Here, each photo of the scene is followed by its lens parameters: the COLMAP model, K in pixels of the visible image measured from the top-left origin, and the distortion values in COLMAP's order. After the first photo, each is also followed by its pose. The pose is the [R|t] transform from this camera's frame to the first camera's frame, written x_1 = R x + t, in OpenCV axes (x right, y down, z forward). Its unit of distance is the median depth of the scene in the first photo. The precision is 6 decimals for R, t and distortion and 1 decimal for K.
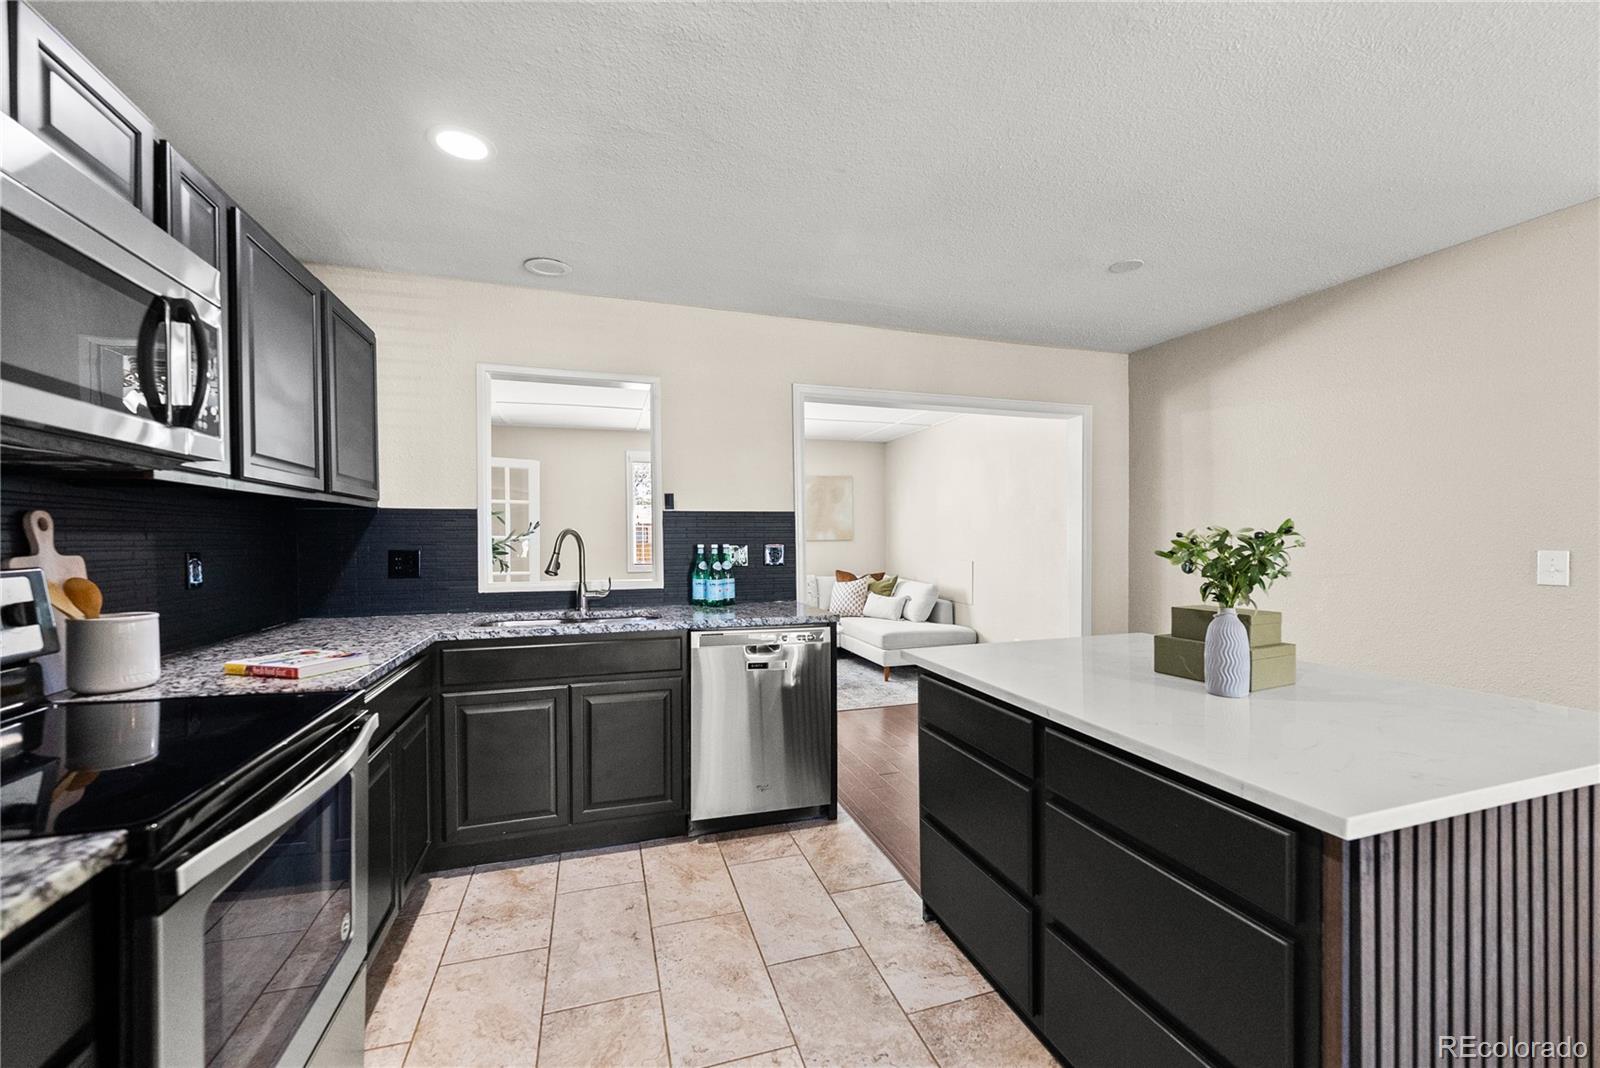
lens RADIAL K [[653.9, 0, 813.8], [0, 653.9, 548.2], [0, 0, 1]] dist [0.000807, -0.000693]
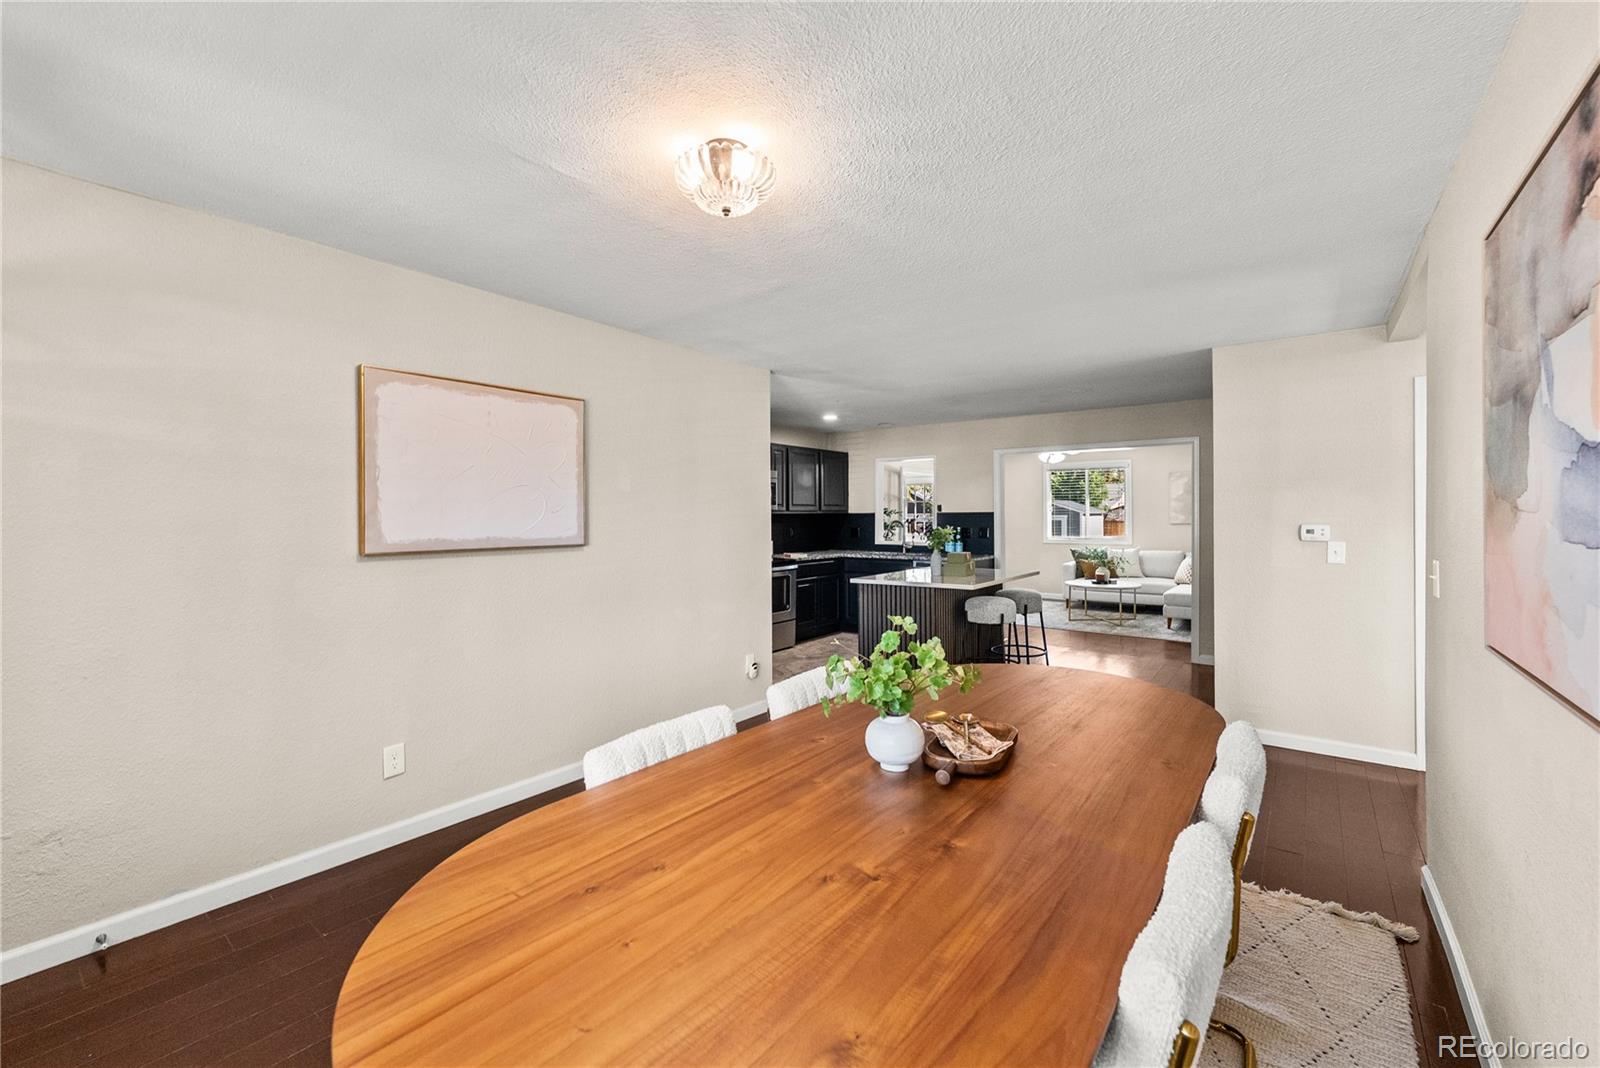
lens RADIAL K [[653.9, 0, 818.7], [0, 653.9, 517.1], [0, 0, 1]] dist [0.000807, -0.000693]
pose [[0.576422, 0.006715, -0.817125, 1.414267], [-0.012566, 0.999921, -0.000648, -0.033981], [0.817056, 0.010642, 0.576460, -0.672576]]
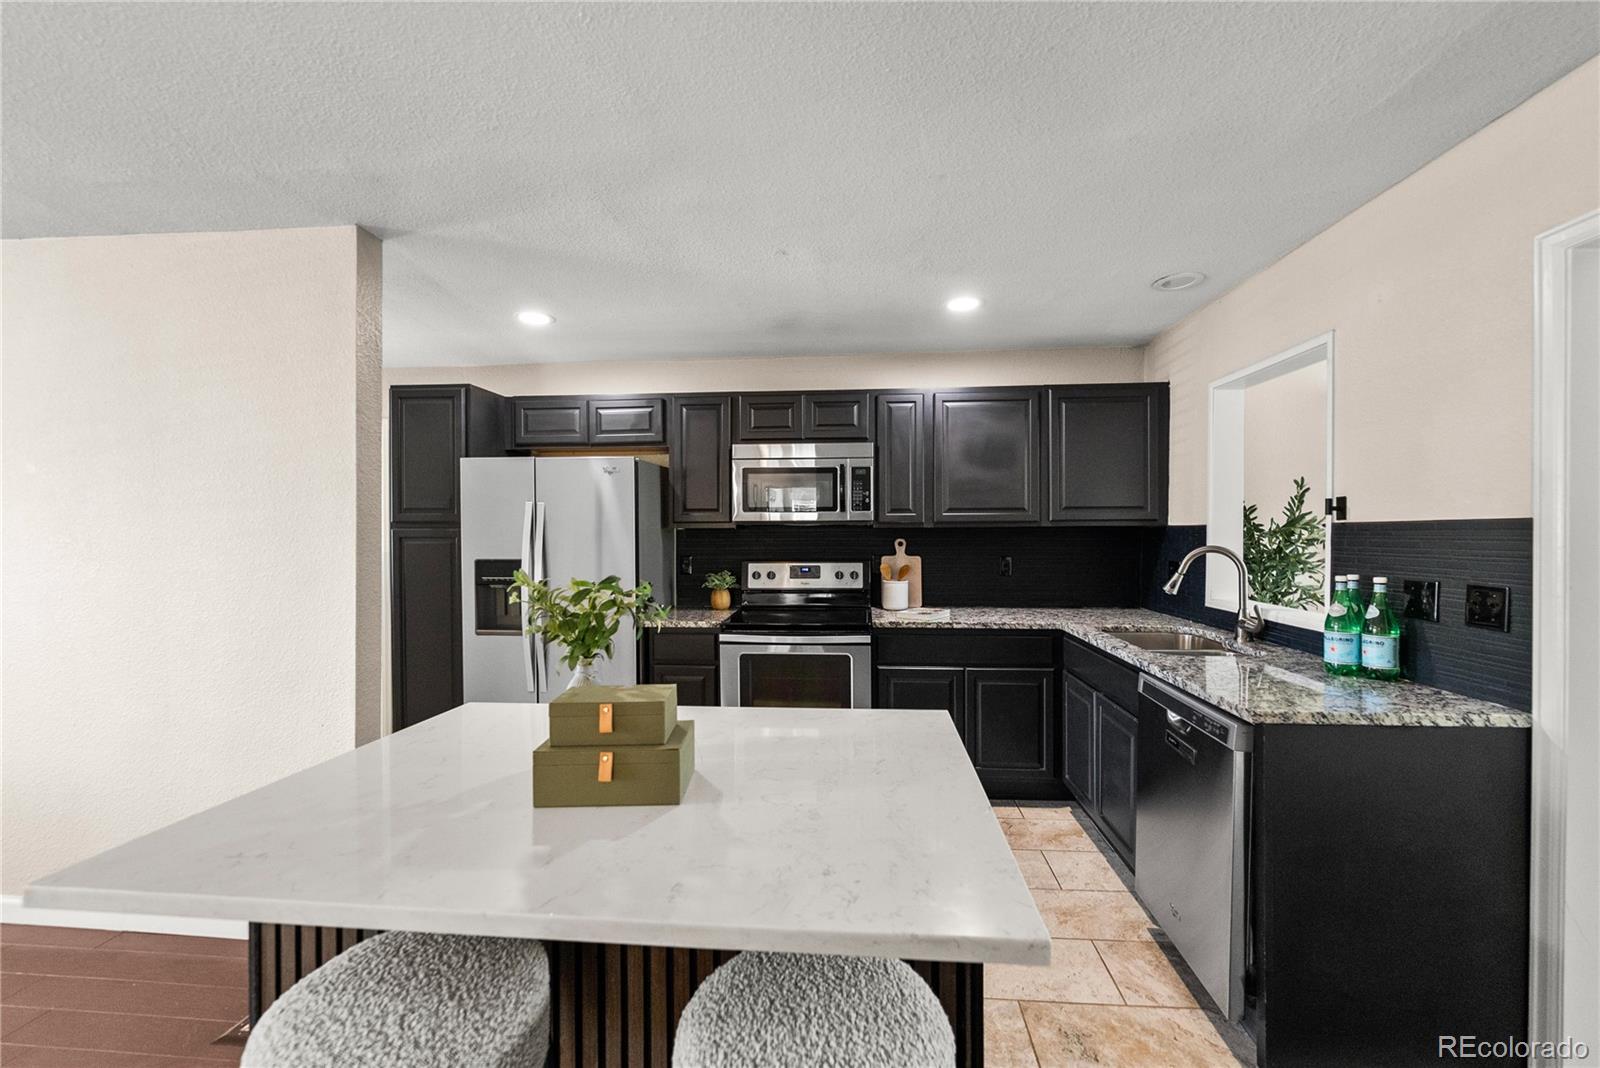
lens RADIAL K [[653.9, 0, 809.4], [0, 653.9, 535.2], [0, 0, 1]] dist [0.000807, -0.000693]
pose [[-0.395148, 0.012956, -0.918526, 0.623835], [-0.007830, 0.999817, 0.017471, -0.051507], [0.918584, 0.014096, -0.394974, 0.760775]]
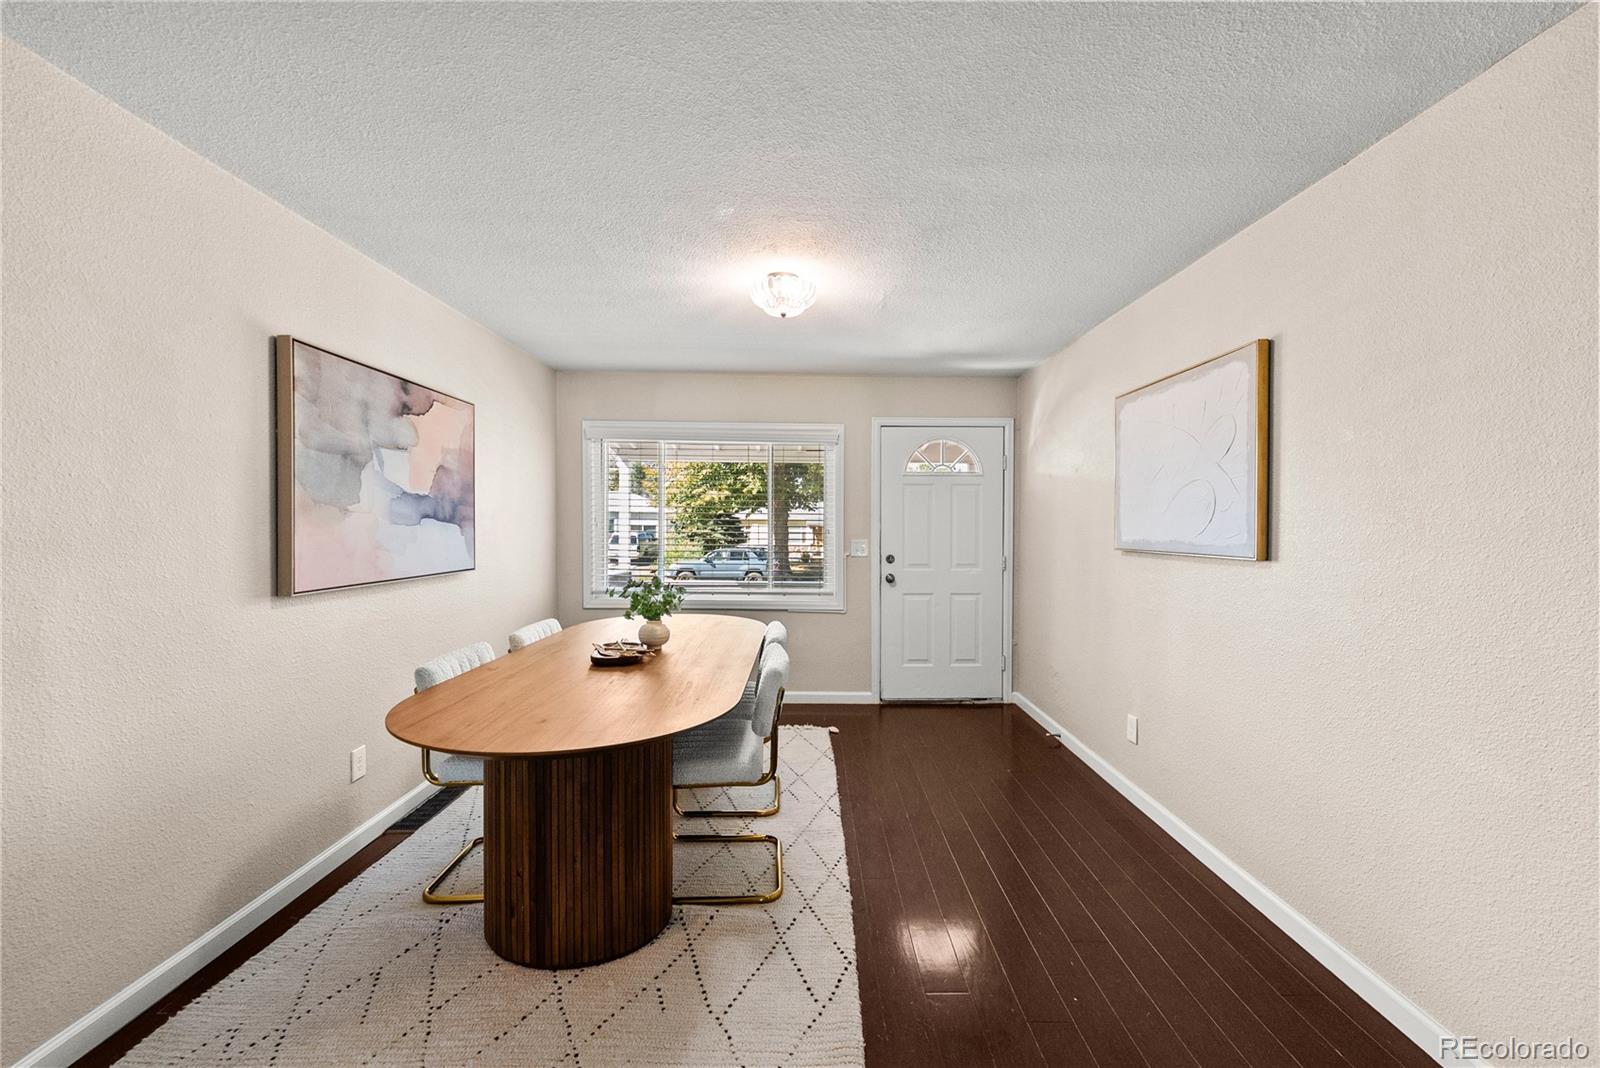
lens RADIAL K [[653.9, 0, 806.4], [0, 653.9, 540.6], [0, 0, 1]] dist [0.000807, -0.000693]
pose [[-0.951644, -0.004351, 0.307172, 0.595378], [0.006112, 0.999434, 0.033092, -0.031044], [-0.307142, 0.033369, -0.951079, 0.423523]]
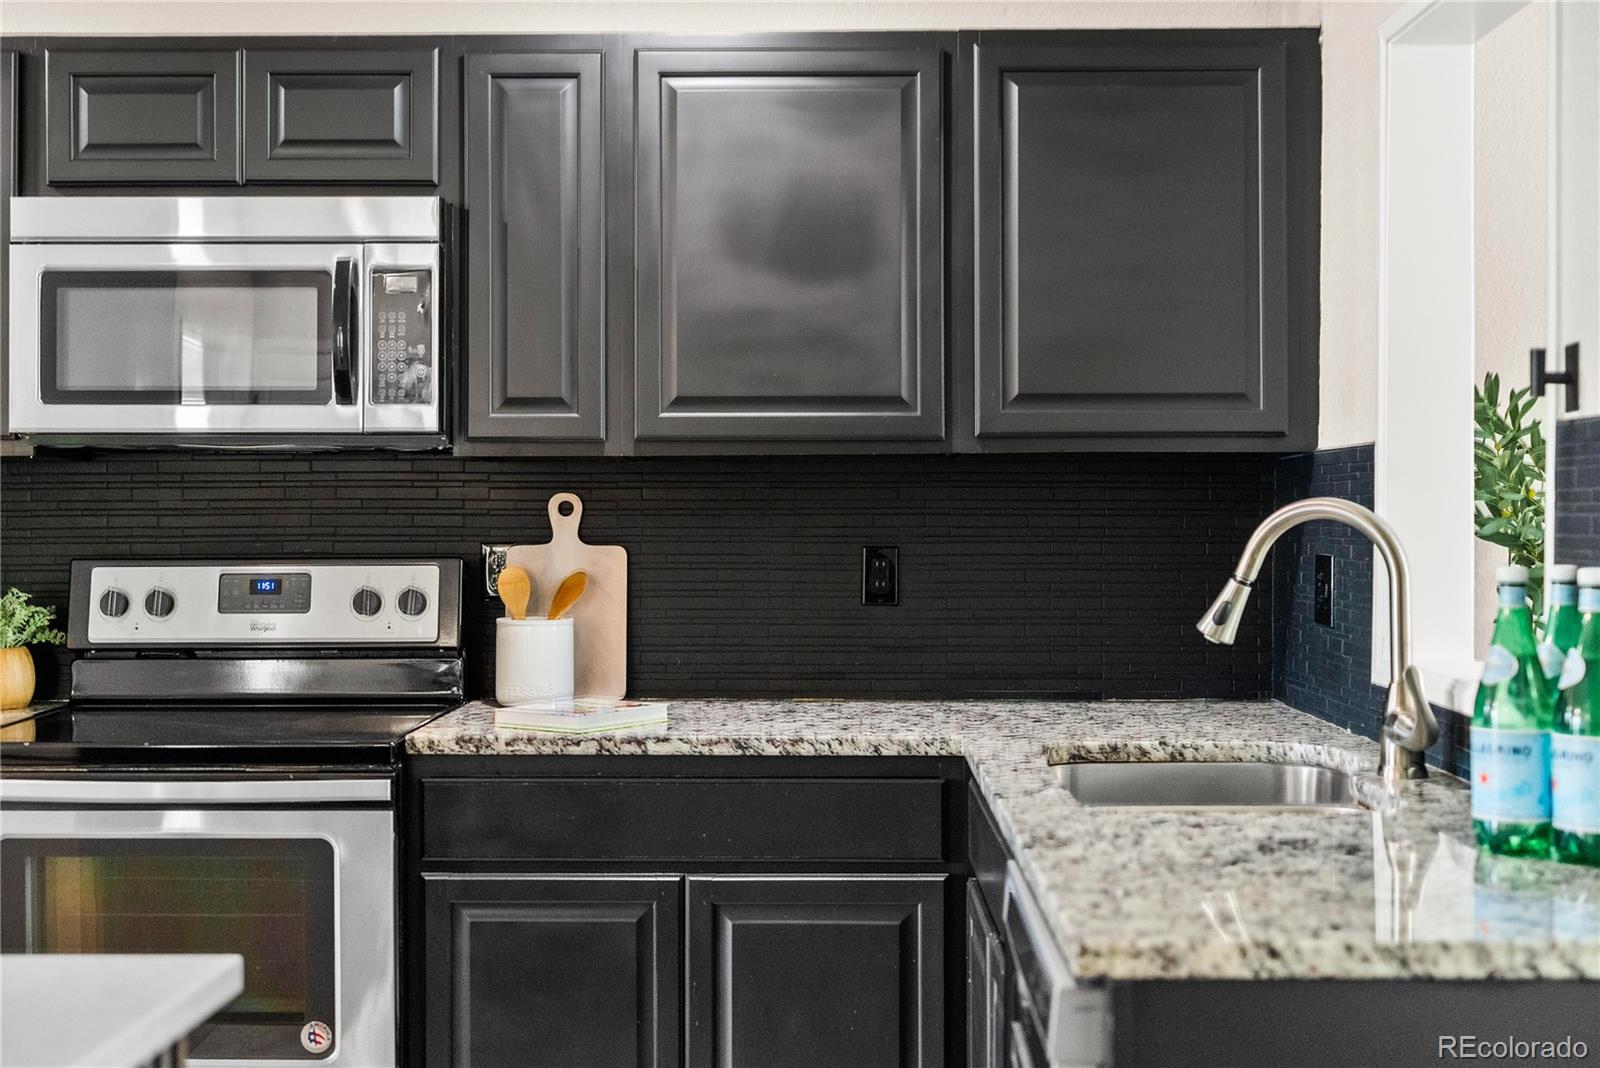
lens RADIAL K [[2010.0, 0, 809.2], [0, 2010.0, 495.3], [0, 0, 1]] dist [-0.012042, 0.000000]
pose [[-0.338076, -0.001763, -0.941117, 0.550351], [-0.010958, 0.999938, 0.002063, -0.028068], [0.941055, 0.011010, -0.338074, 0.986090]]
